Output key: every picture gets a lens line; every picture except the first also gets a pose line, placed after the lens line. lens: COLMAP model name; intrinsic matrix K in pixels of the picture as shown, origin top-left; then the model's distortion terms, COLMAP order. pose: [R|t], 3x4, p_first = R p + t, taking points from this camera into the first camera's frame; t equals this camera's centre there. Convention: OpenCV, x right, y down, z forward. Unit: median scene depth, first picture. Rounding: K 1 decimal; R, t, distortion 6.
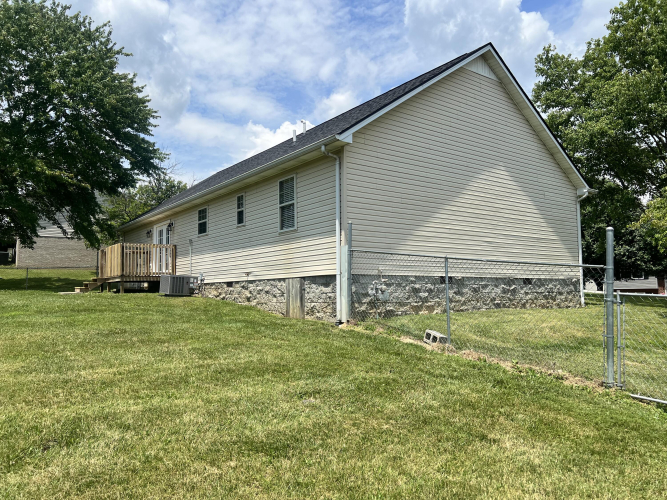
lens RADIAL K [[490.8, 0, 330.2], [0, 490.8, 252.6], [0, 0, 1]] dist [0.079724, -0.060314]
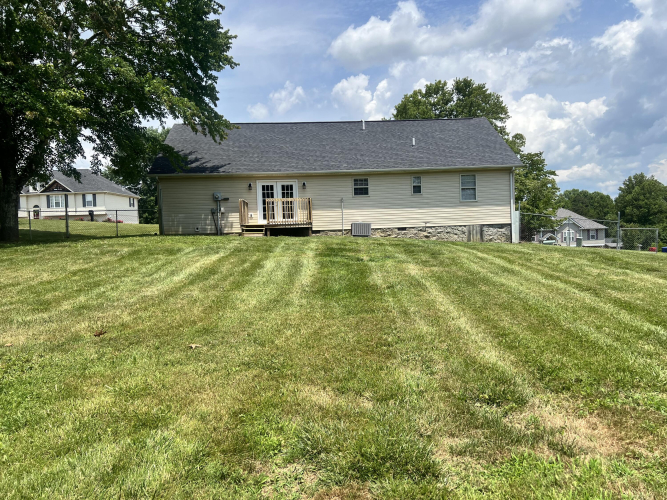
lens RADIAL K [[490.8, 0, 330.2], [0, 490.8, 252.6], [0, 0, 1]] dist [0.079724, -0.060314]
pose [[0.574897, -0.037911, 0.817347, -1.865263], [-0.042093, 0.996233, 0.075815, 0.031455], [-0.817142, -0.077991, 0.571135, 0.270317]]
